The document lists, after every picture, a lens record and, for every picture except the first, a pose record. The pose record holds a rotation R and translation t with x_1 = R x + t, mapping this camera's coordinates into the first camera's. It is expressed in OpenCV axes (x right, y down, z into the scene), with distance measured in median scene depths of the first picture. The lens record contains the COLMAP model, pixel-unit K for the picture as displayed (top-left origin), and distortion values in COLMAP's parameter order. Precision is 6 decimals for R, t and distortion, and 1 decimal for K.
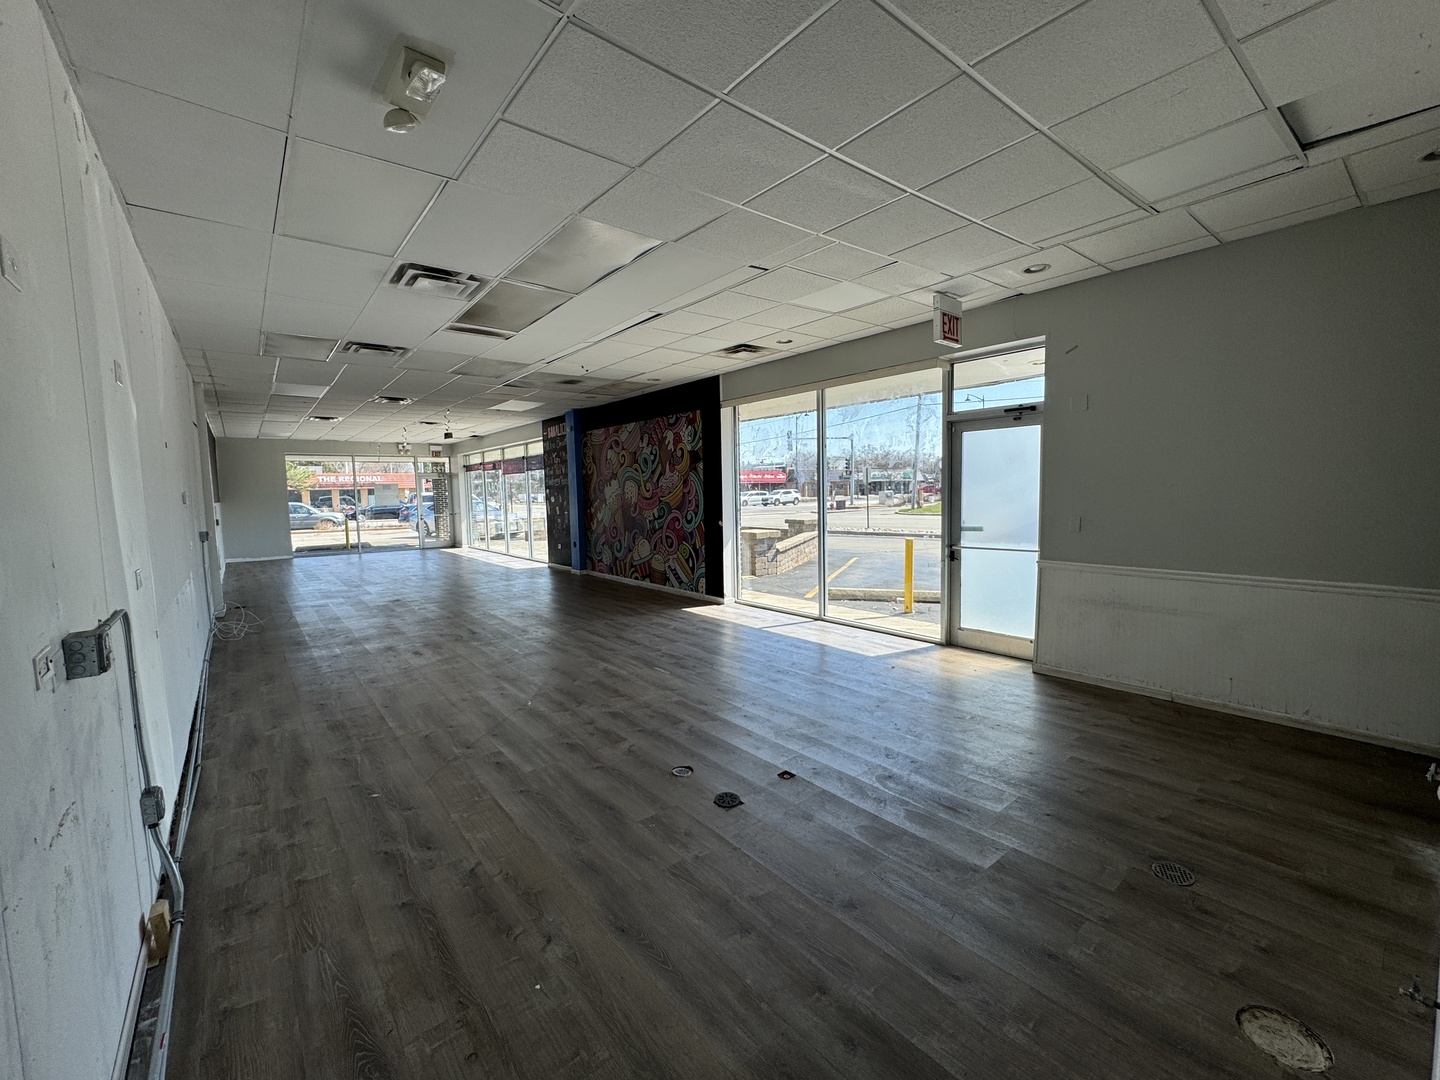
lens RADIAL K [[596.5, 0, 721.0], [0, 596.5, 546.0], [0, 0, 1]] dist [-0.003165, 0.000986]
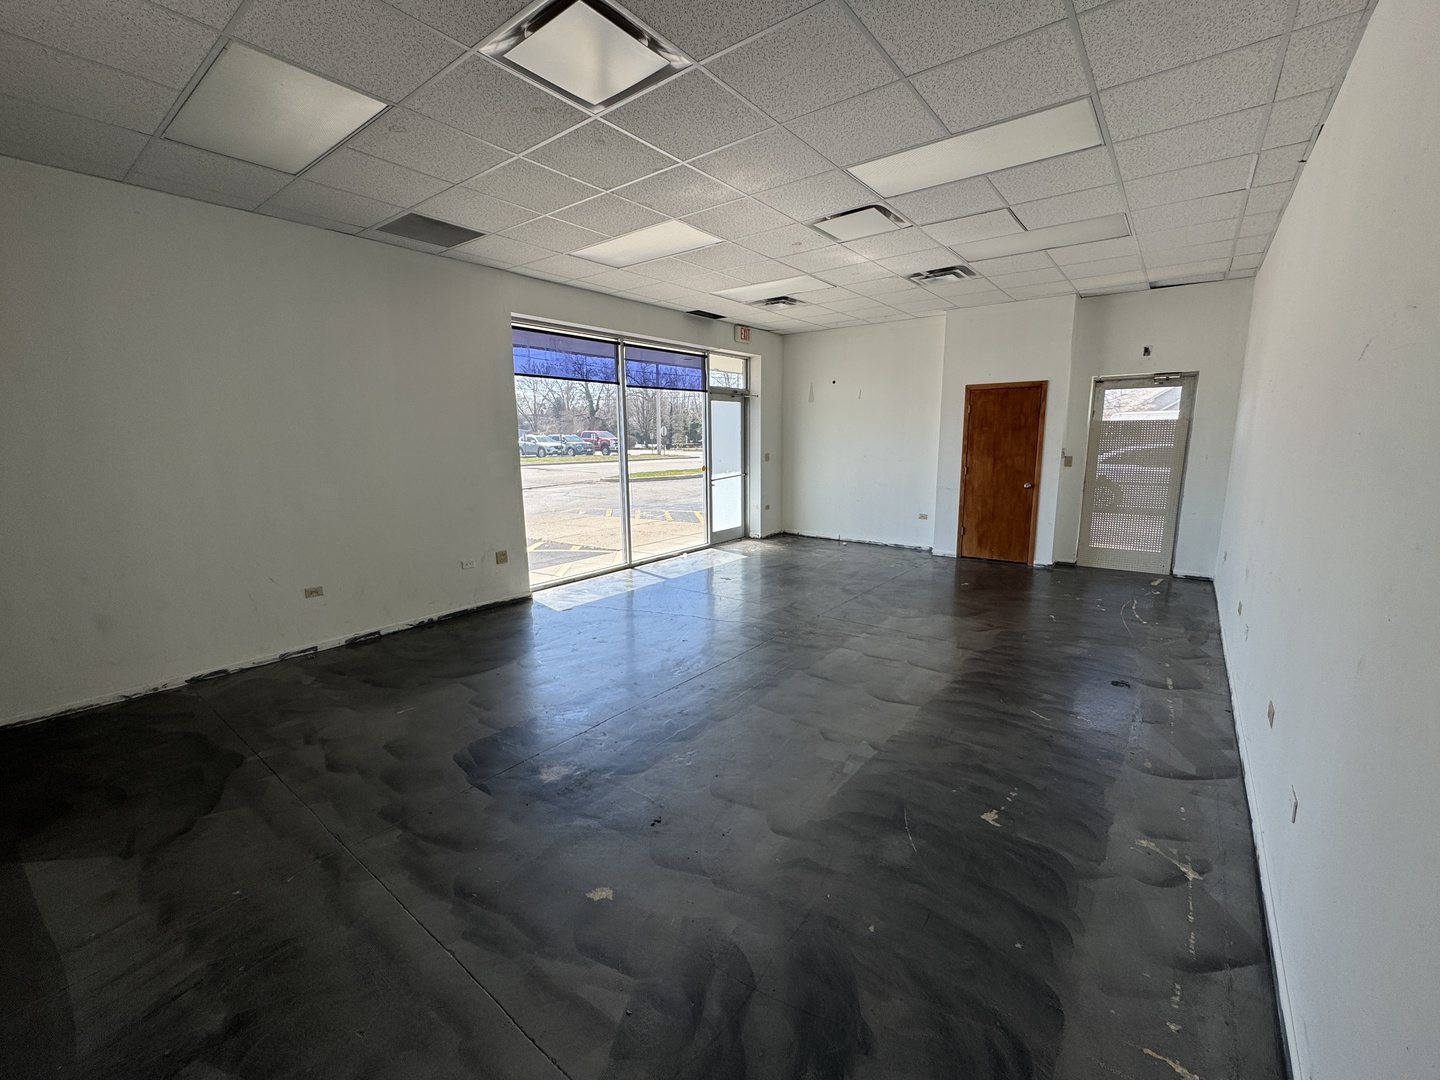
lens RADIAL K [[596.5, 0, 720.8], [0, 596.5, 541.0], [0, 0, 1]] dist [-0.003165, 0.000986]
pose [[-0.241273, -0.146695, 0.959306, -0.923184], [0.103904, 0.978922, 0.175828, -0.090803], [-0.964879, 0.142098, -0.220945, 1.160758]]
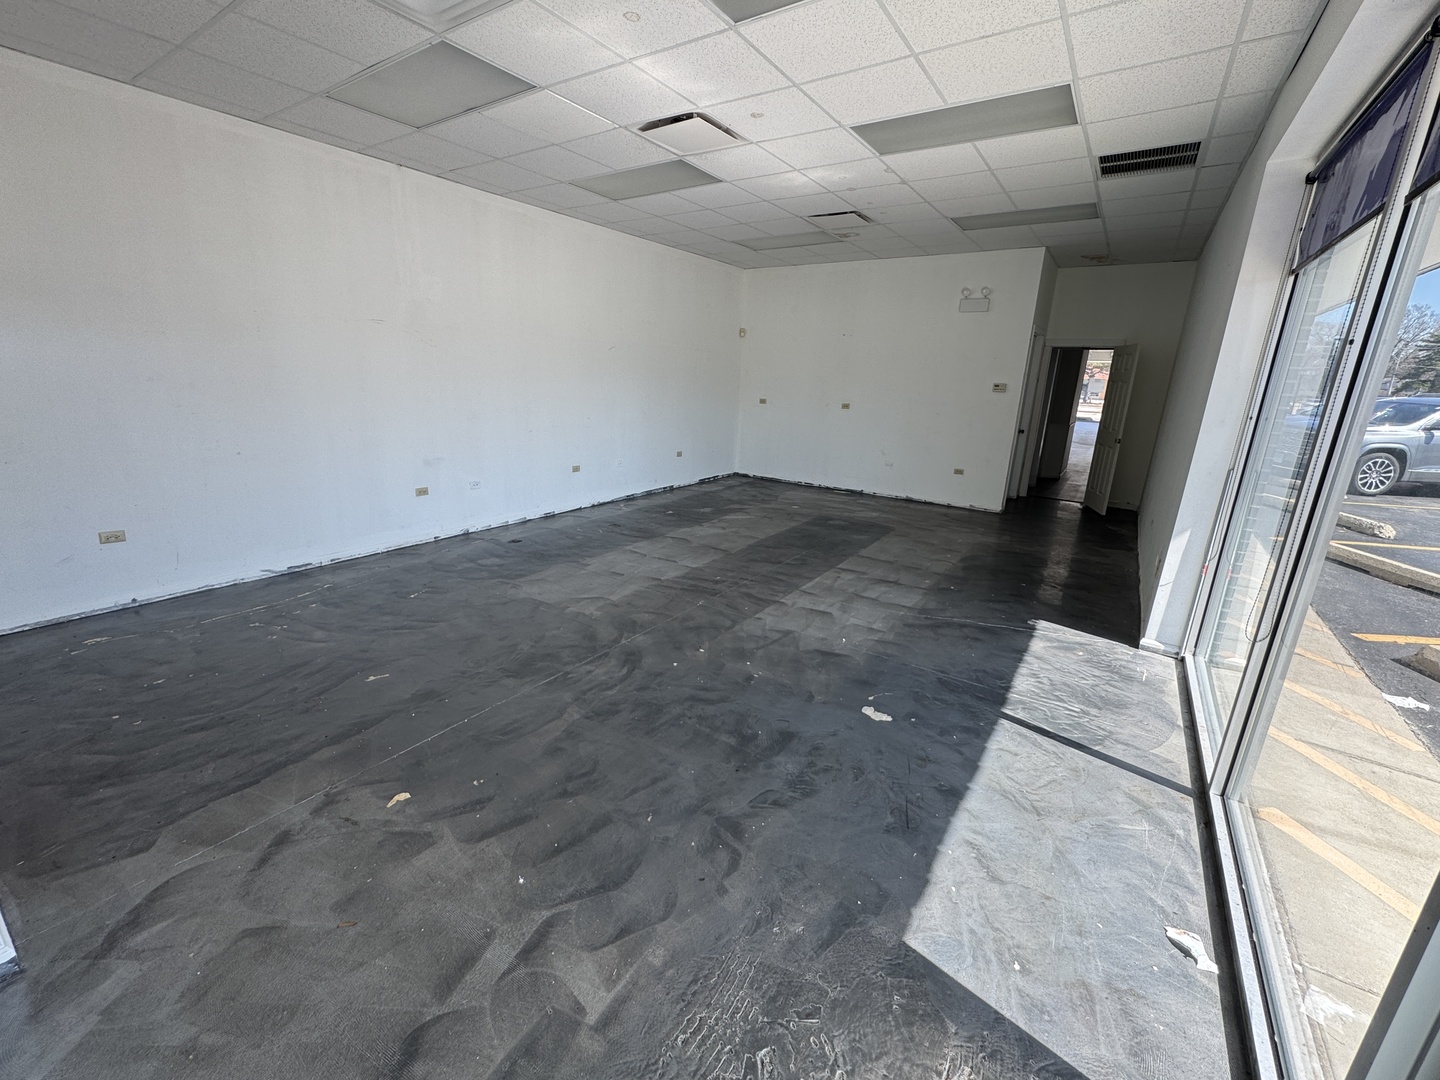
lens RADIAL K [[596.5, 0, 720.4], [0, 596.5, 542.3], [0, 0, 1]] dist [-0.003165, 0.000986]
pose [[0.305751, 0.295096, -0.905226, 0.374586], [-0.130494, 0.954772, 0.267172, -0.075894], [0.943127, 0.036439, 0.330431, 0.672809]]
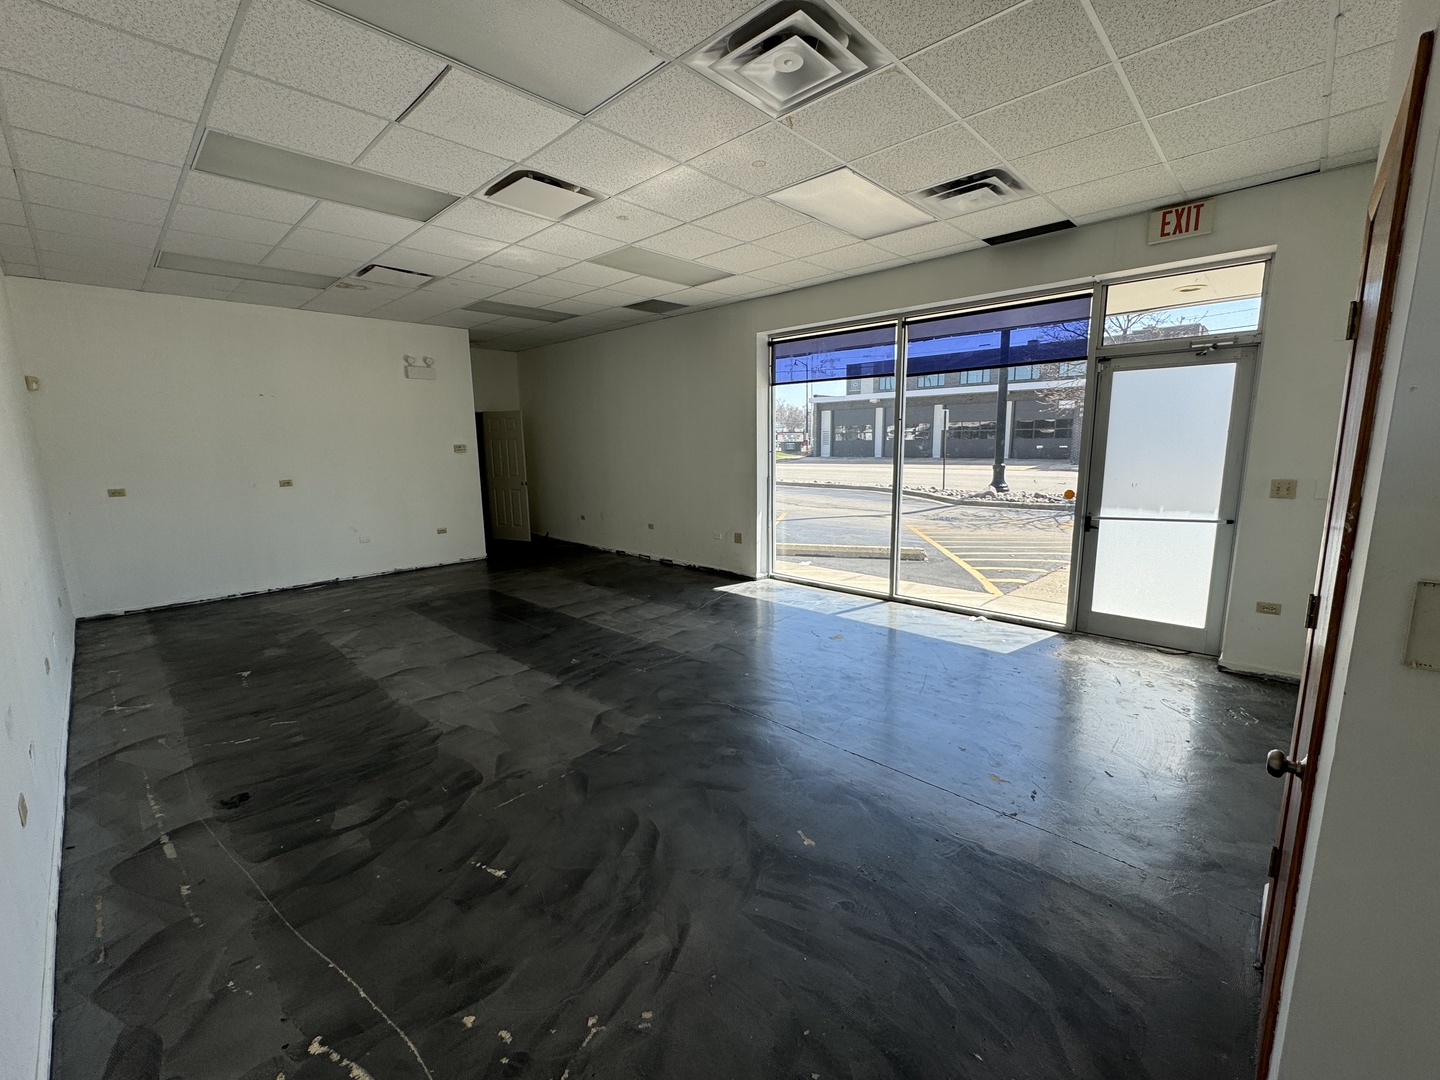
lens RADIAL K [[596.5, 0, 715.8], [0, 596.5, 541.6], [0, 0, 1]] dist [-0.003165, 0.000986]
pose [[0.990208, -0.014267, 0.138872, -0.206830], [0.003836, 0.997169, 0.075092, -0.022517], [-0.139550, -0.073824, 0.987459, 0.235140]]
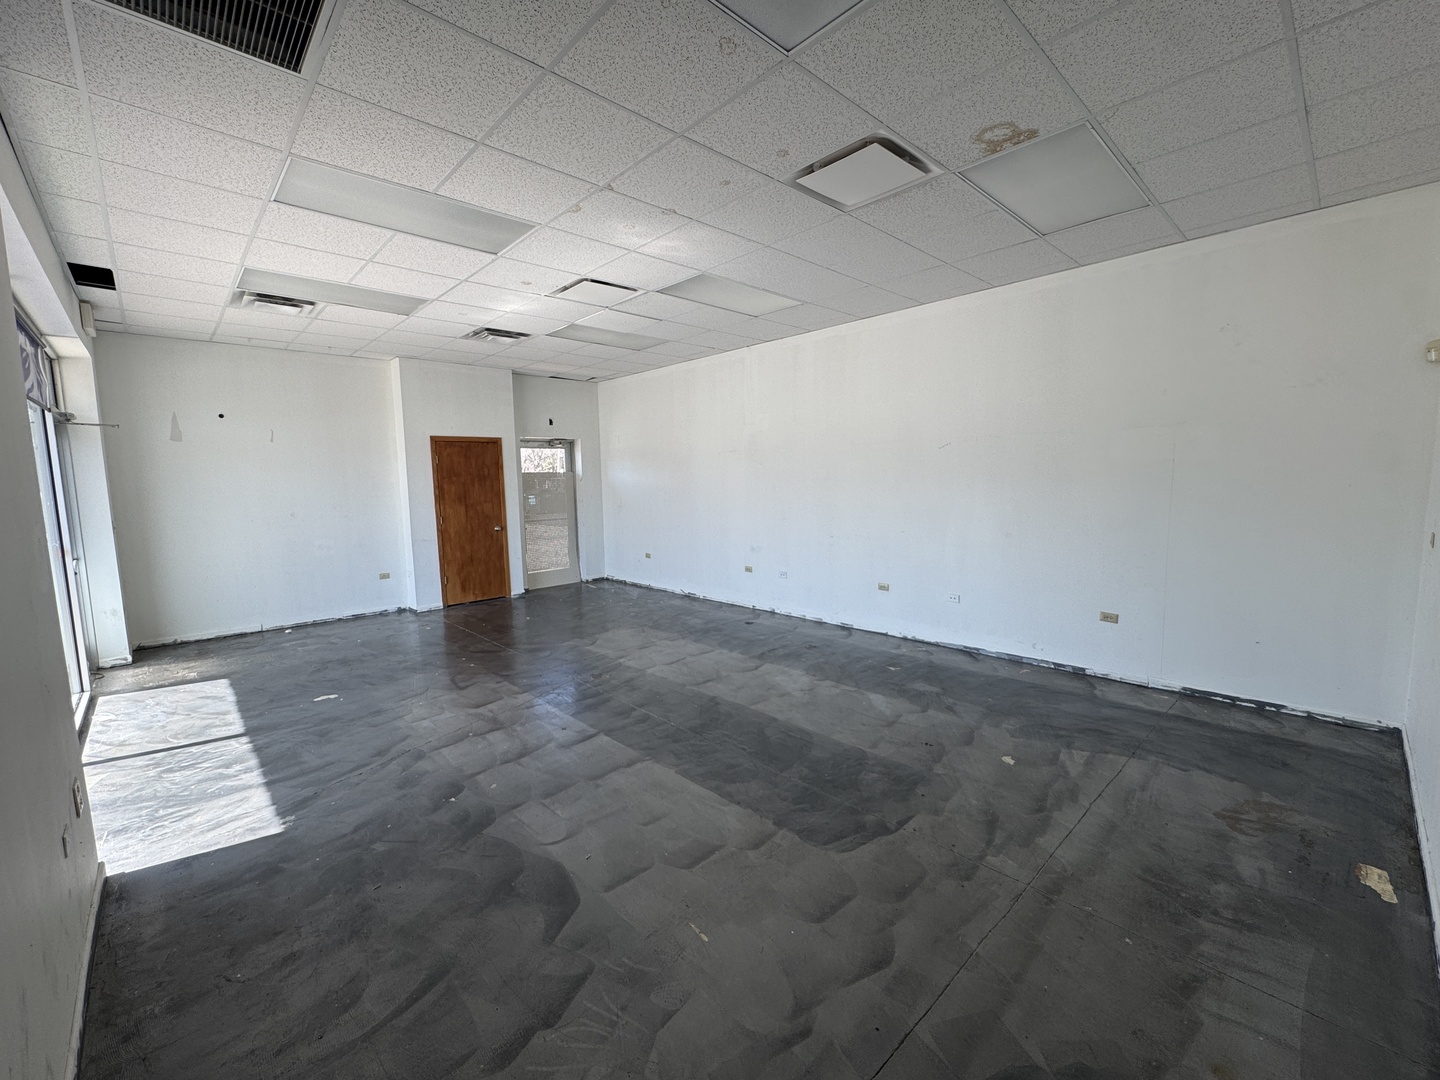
lens RADIAL K [[596.5, 0, 716.1], [0, 596.5, 543.1], [0, 0, 1]] dist [-0.003165, 0.000986]
pose [[-0.995324, 0.052712, -0.080944, -0.355432], [0.035374, 0.978674, 0.202353, -0.142670], [0.089884, 0.198543, -0.975962, 1.606656]]
